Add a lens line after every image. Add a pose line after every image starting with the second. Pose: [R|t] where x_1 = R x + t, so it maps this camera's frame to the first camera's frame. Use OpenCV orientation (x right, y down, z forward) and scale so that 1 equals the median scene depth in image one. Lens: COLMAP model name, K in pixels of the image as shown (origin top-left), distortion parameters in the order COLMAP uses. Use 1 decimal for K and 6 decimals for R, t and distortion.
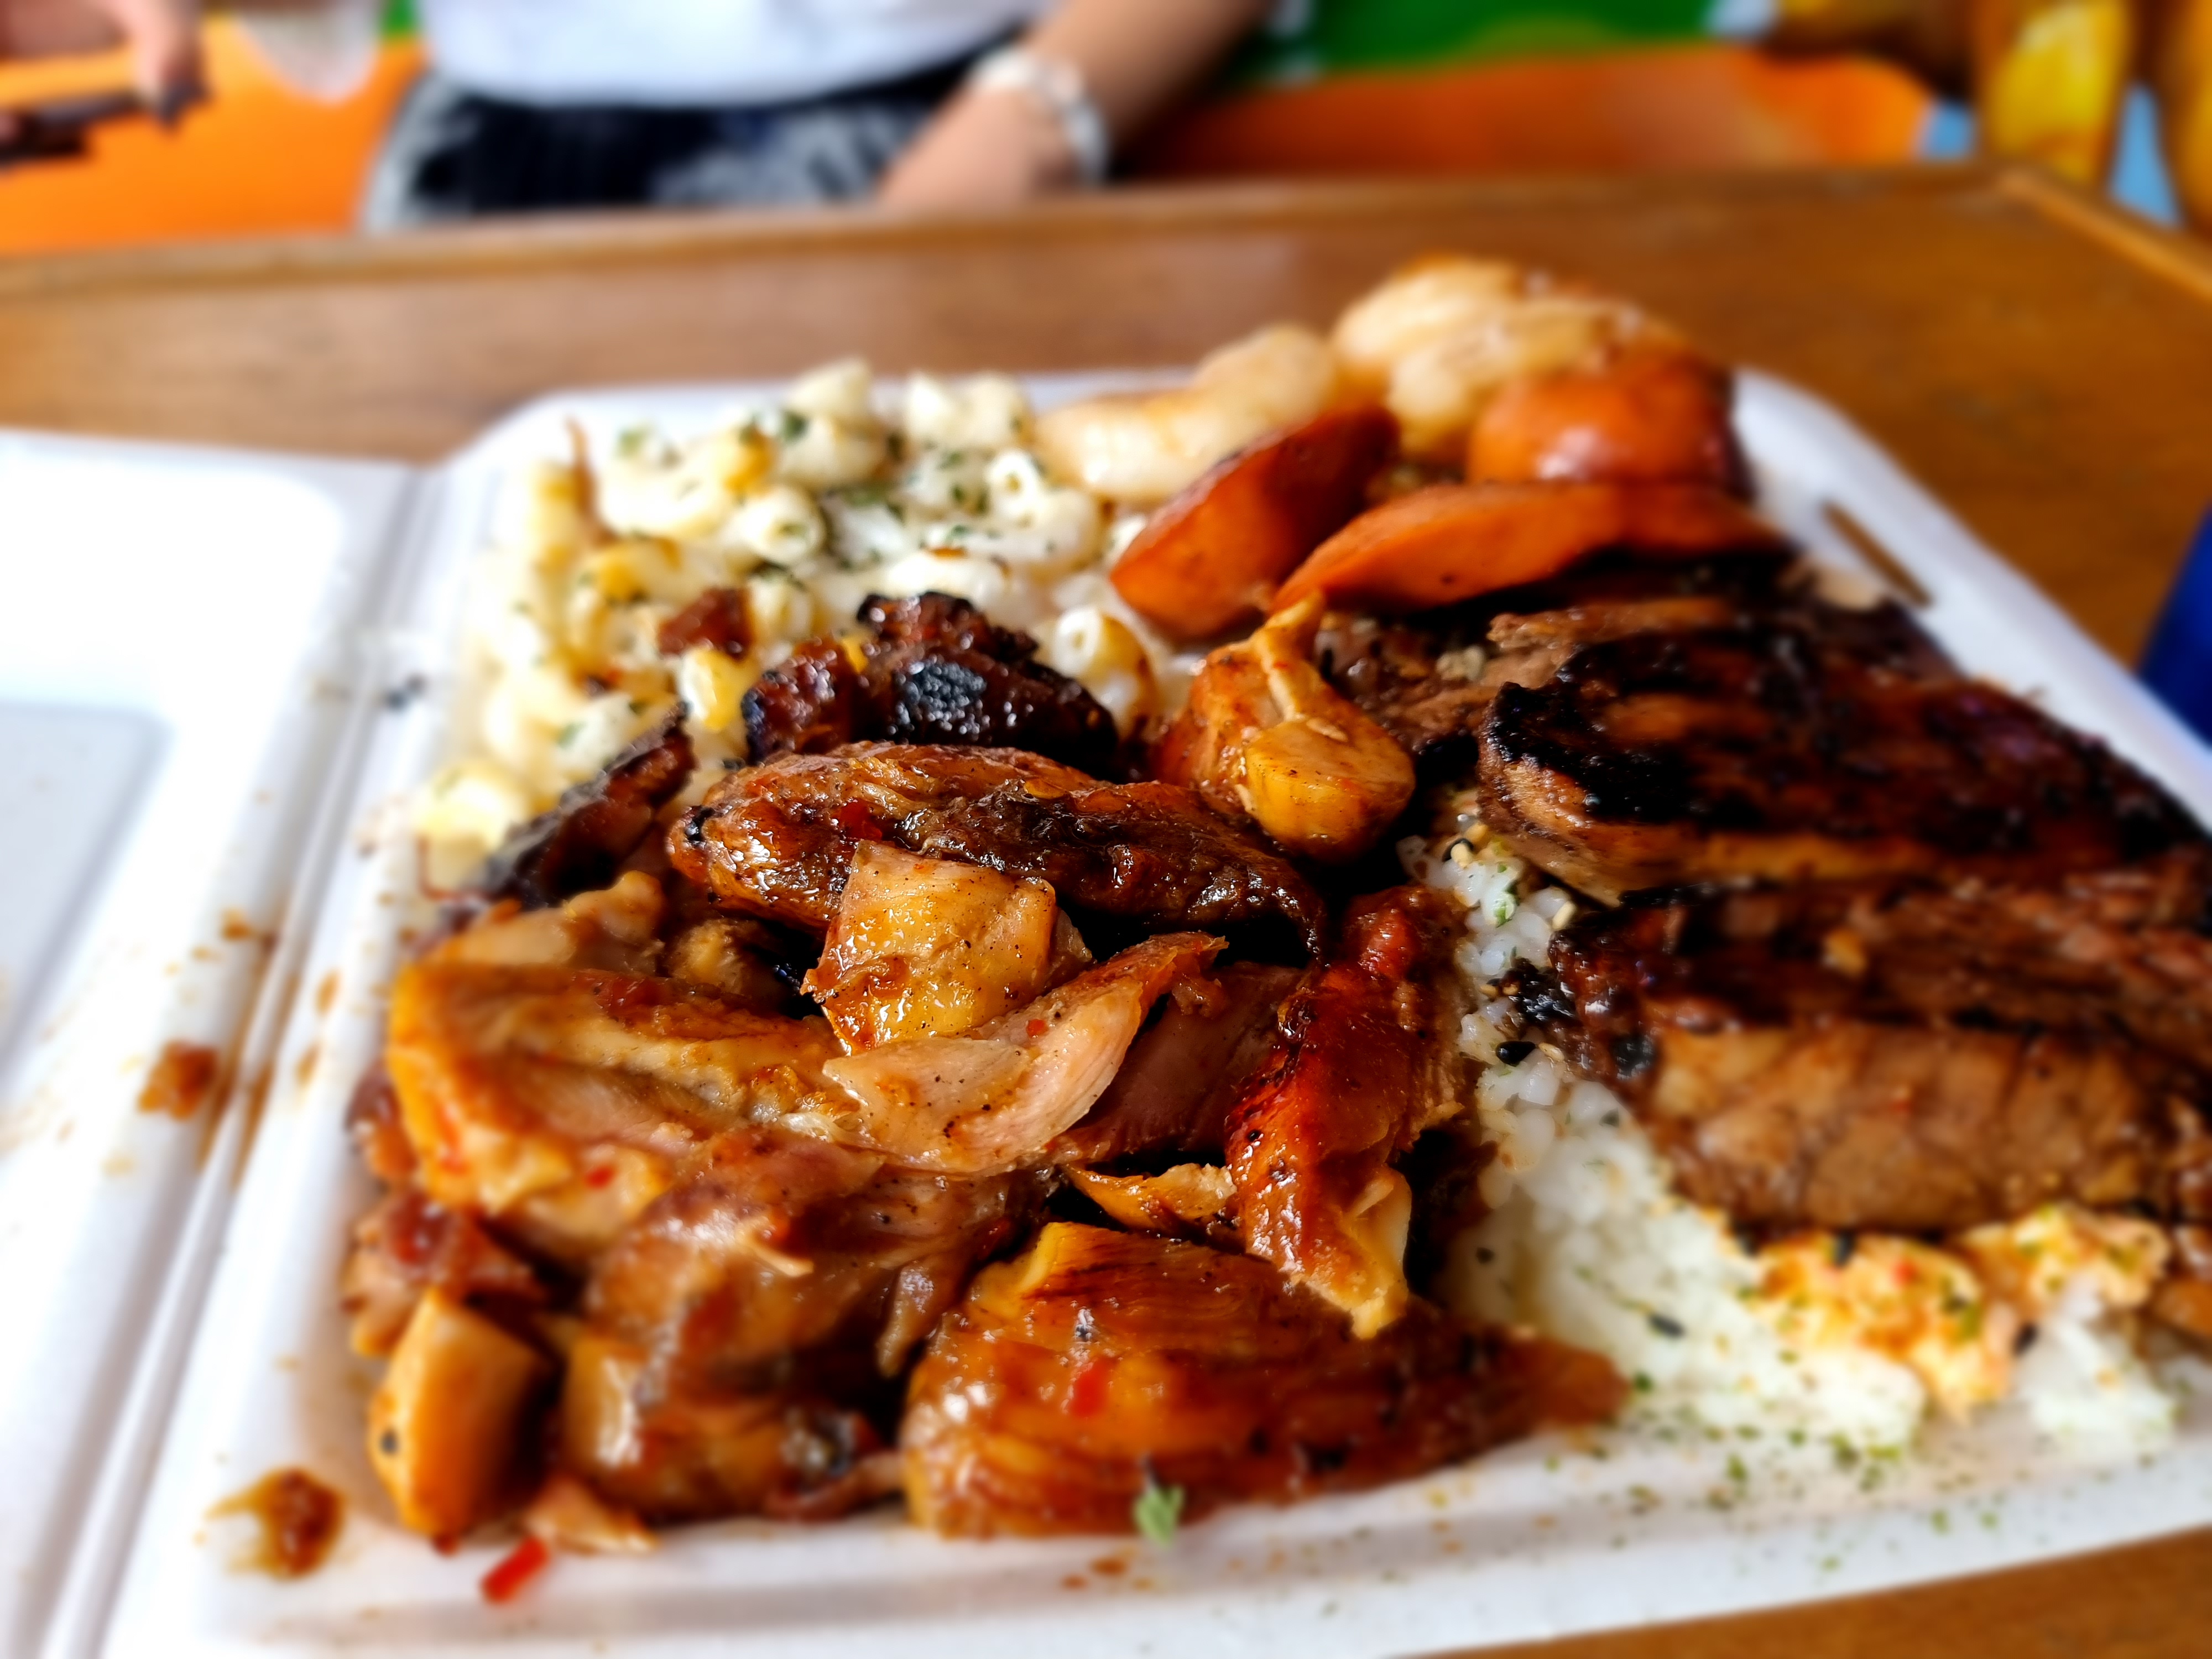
lens RADIAL K [[1552.0, 0, 1099.4], [0, 1552.0, 823.7], [0, 0, 1]] dist [-0.015415, -0.015103]
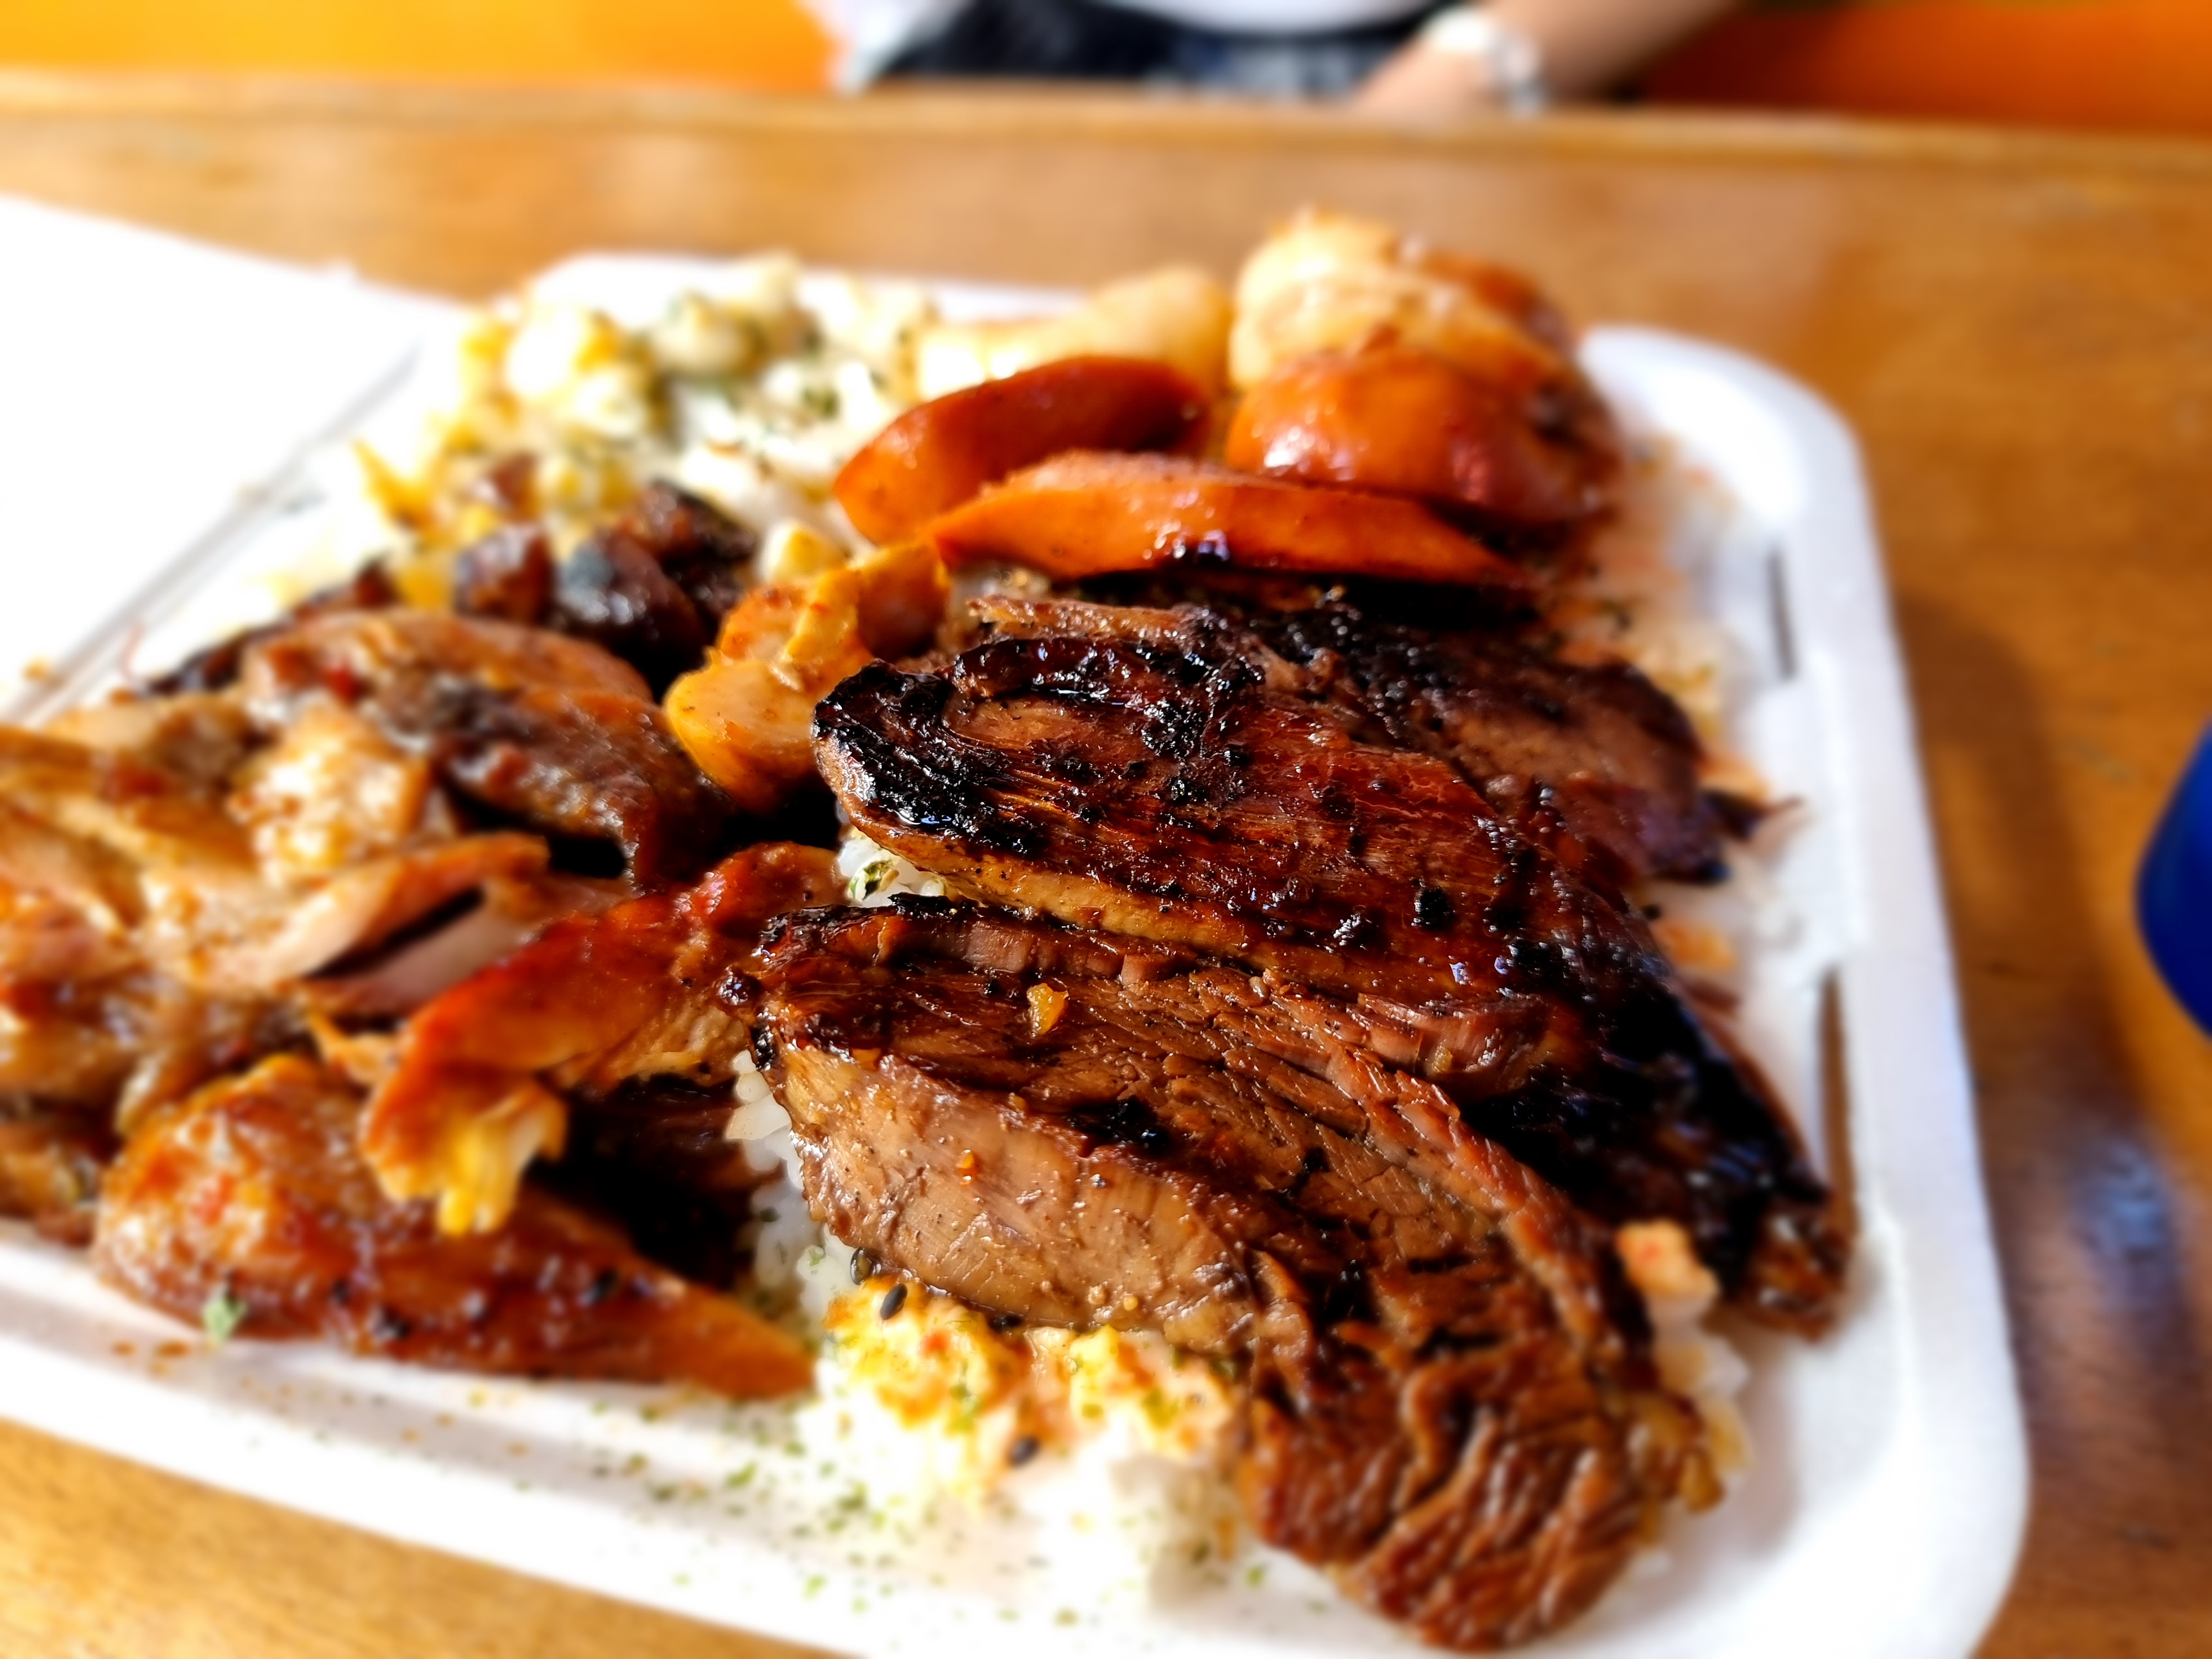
lens RADIAL K [[1552.0, 0, 1112.9], [0, 1552.0, 825.0], [0, 0, 1]] dist [-0.015415, -0.015103]
pose [[0.930542, 0.217530, -0.294570, 0.808250], [-0.200947, 0.975835, 0.085832, -0.117855], [0.306123, -0.020678, 0.951767, 0.131852]]
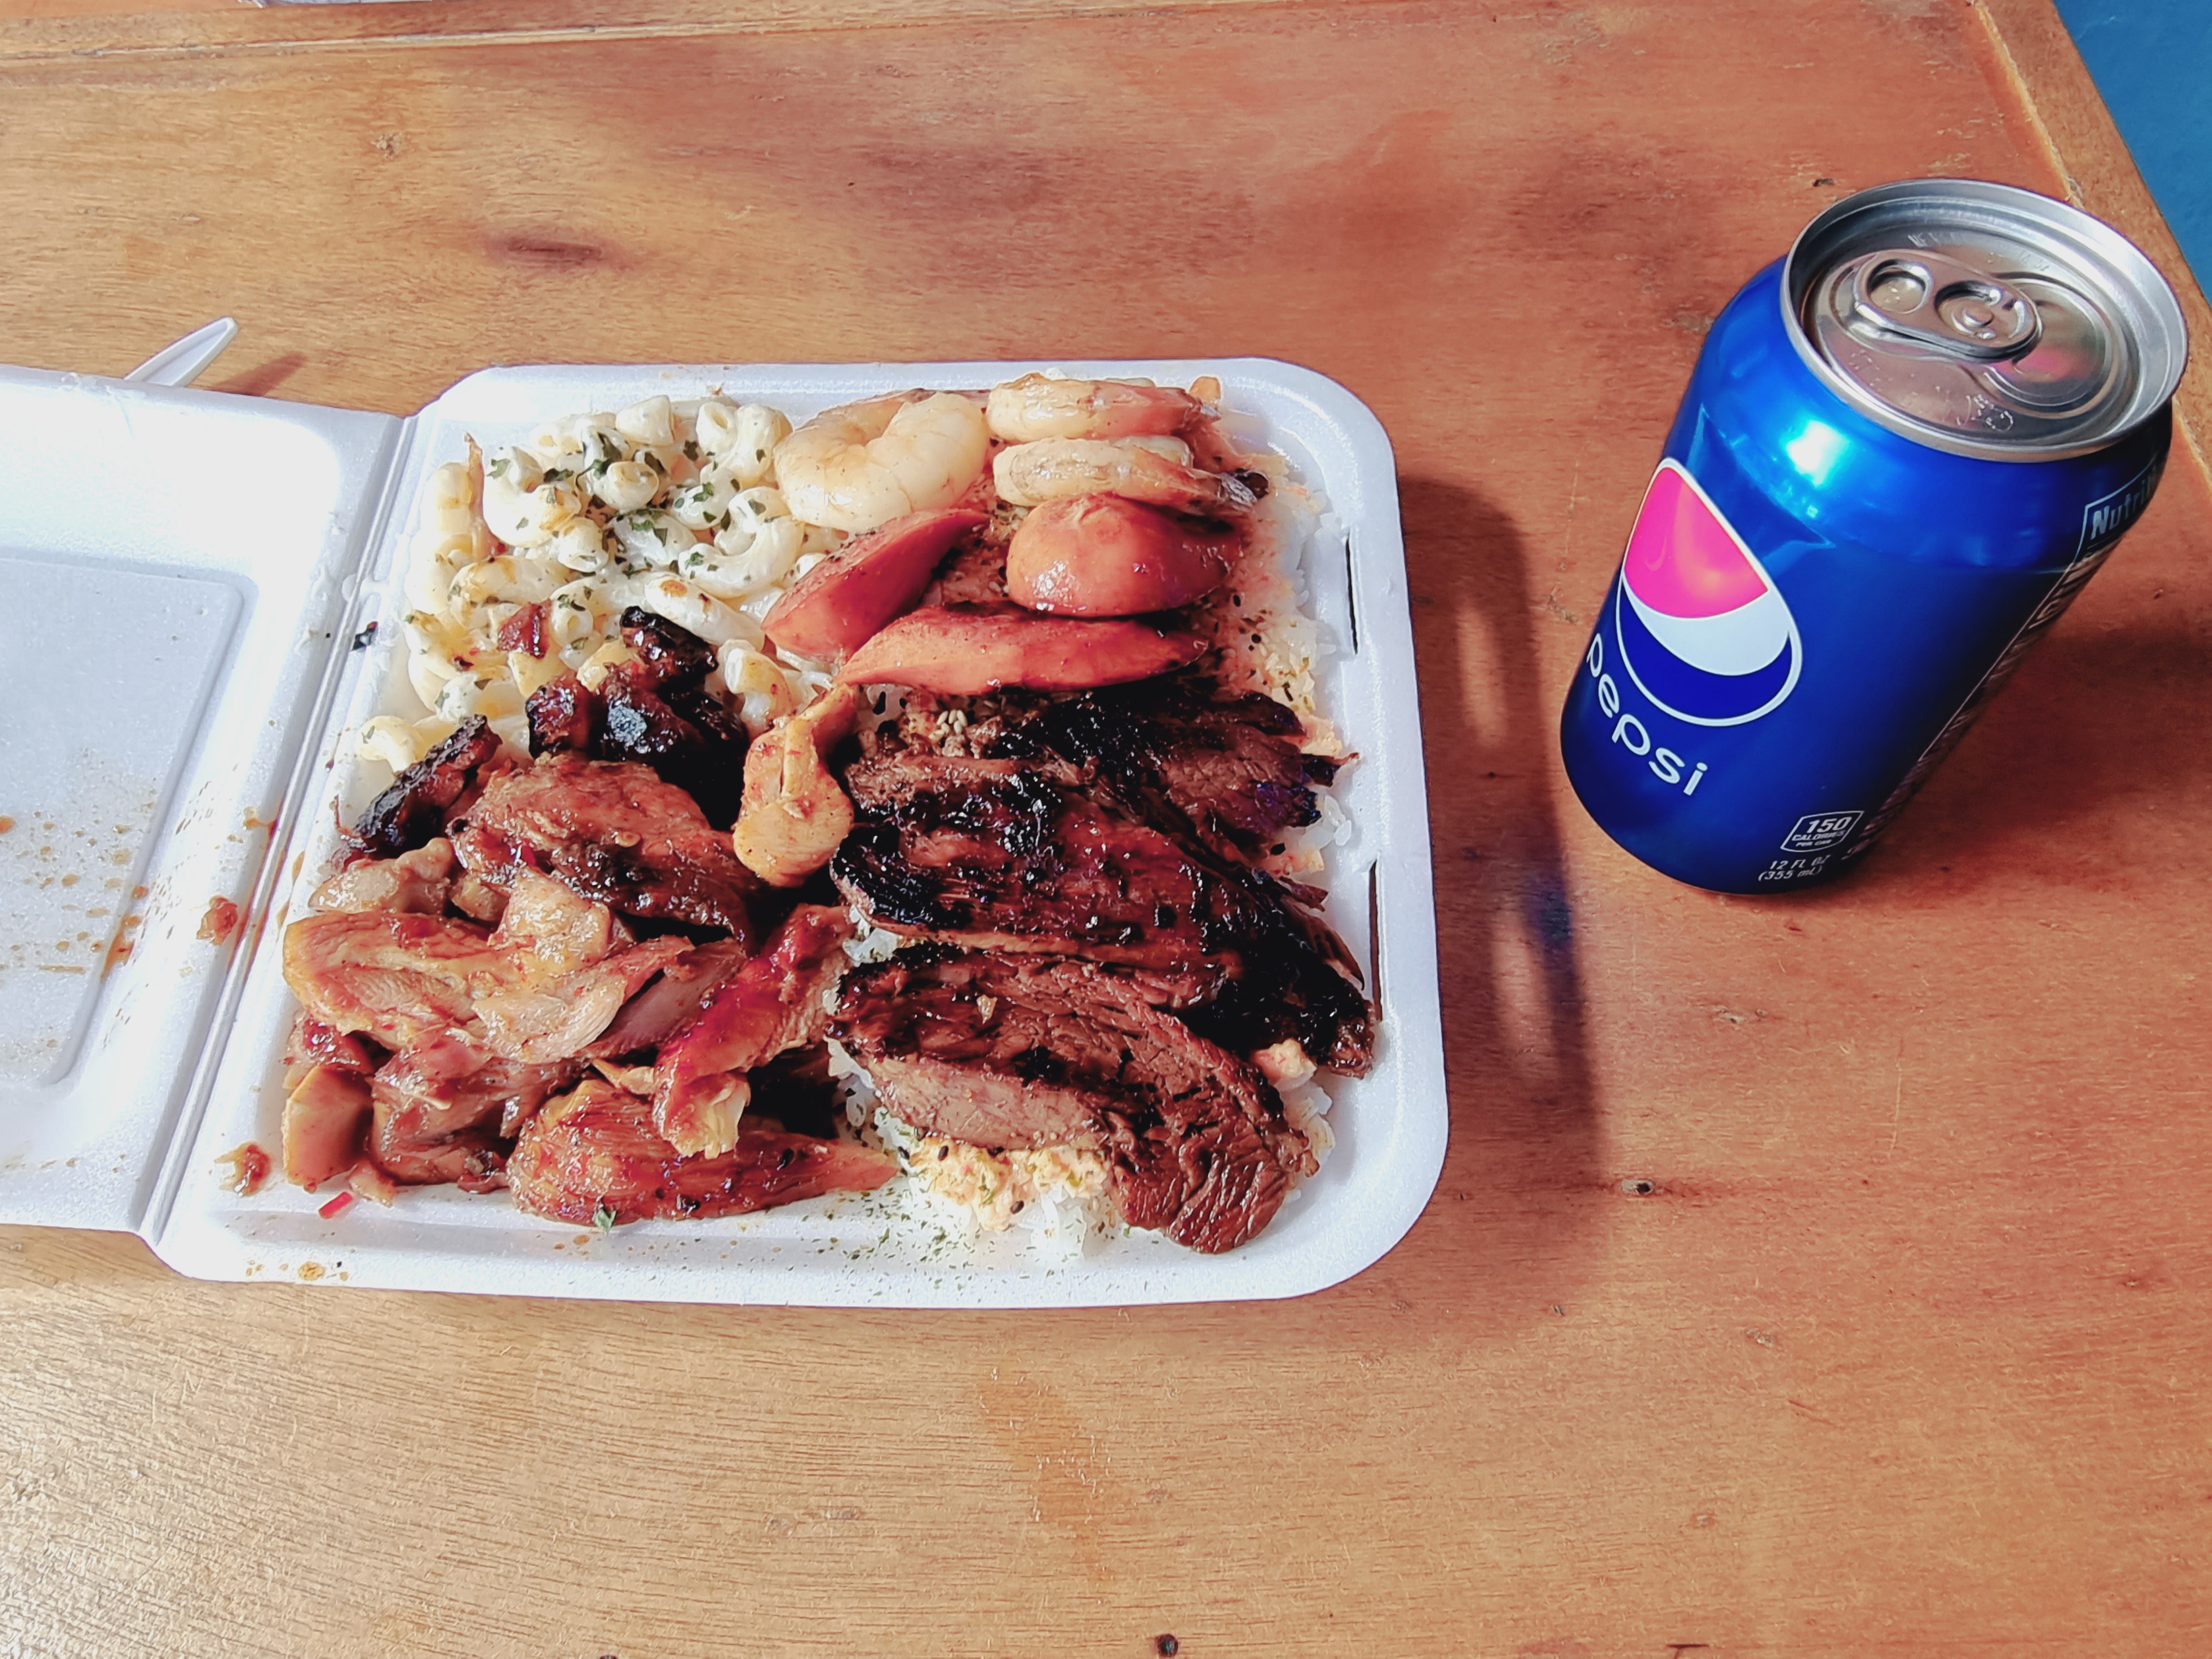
lens RADIAL K [[1413.6, 0, 1082.9], [0, 1413.6, 779.1], [0, 0, 1]] dist [0.017764, 0.004612]
pose [[0.984903, 0.115524, -0.128920, 0.830409], [-0.064626, 0.936275, 0.345272, -0.827810], [0.160591, -0.331727, 0.929606, -0.538335]]
